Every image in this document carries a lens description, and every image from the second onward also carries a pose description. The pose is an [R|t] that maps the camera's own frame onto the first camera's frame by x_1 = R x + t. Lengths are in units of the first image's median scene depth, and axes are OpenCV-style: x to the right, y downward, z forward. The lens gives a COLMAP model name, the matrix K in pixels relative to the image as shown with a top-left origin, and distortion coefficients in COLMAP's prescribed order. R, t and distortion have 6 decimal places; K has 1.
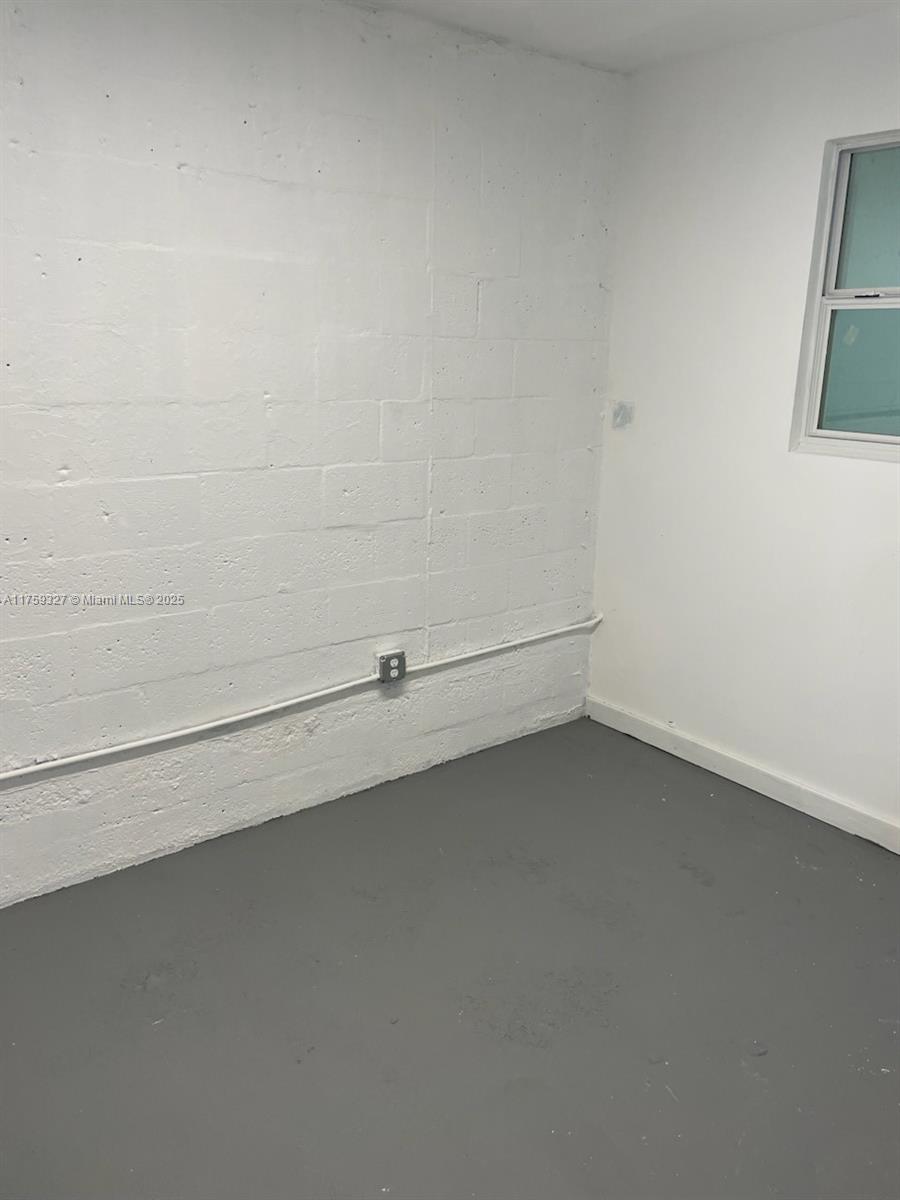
lens RADIAL K [[934.4, 0, 450.0], [0, 934.4, 600.0], [0, 0, 1]] dist [0.102610, -0.147938]
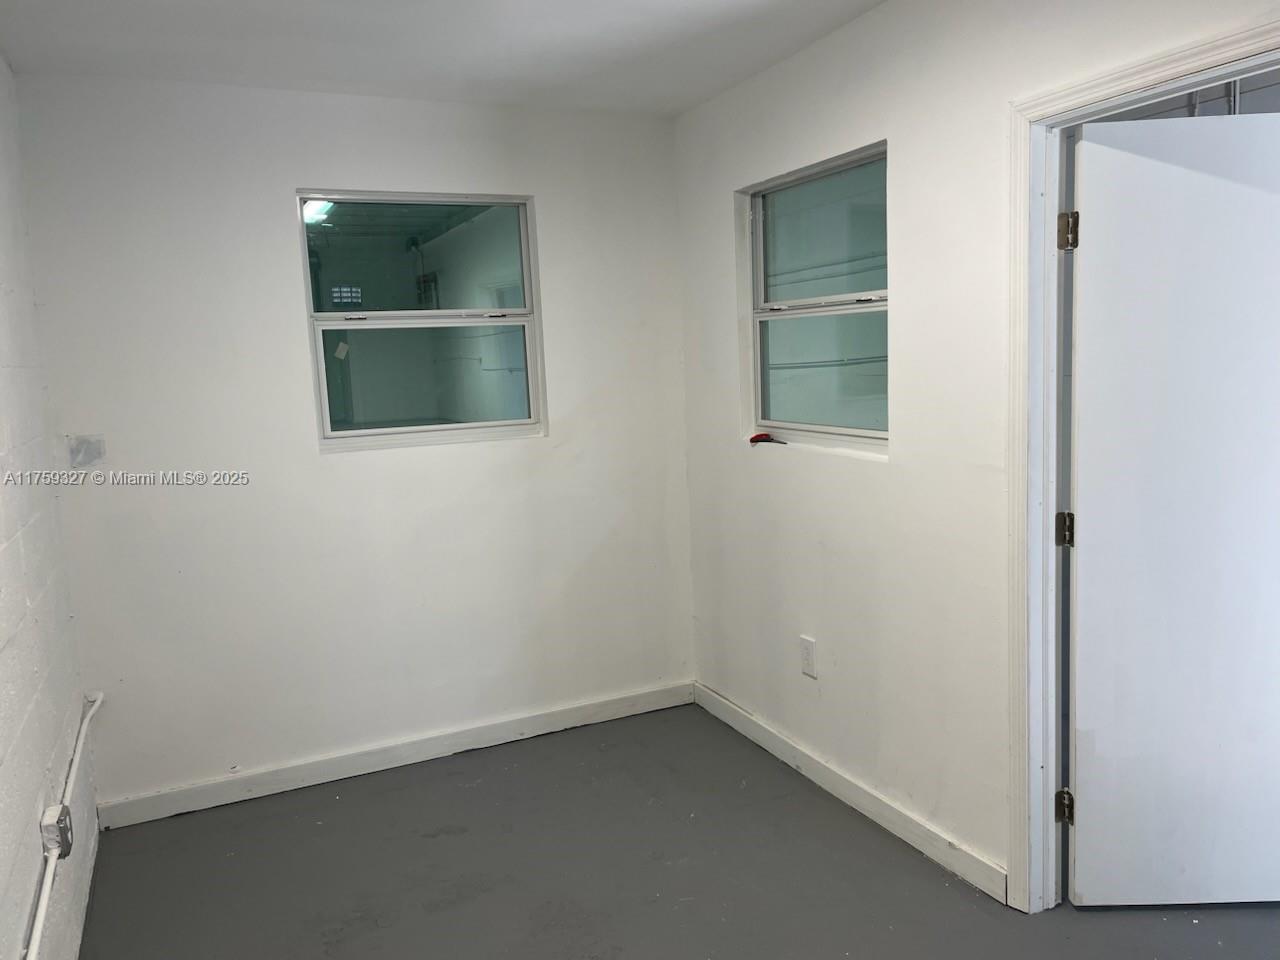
lens RADIAL K [[996.7, 0, 634.6], [0, 996.7, 475.0], [0, 0, 1]] dist [0.102610, -0.147938]
pose [[0.204094, -0.145247, 0.968116, -0.603601], [0.304632, 0.949255, 0.078196, -0.098603], [-0.930347, 0.278960, 0.237984, 0.336999]]
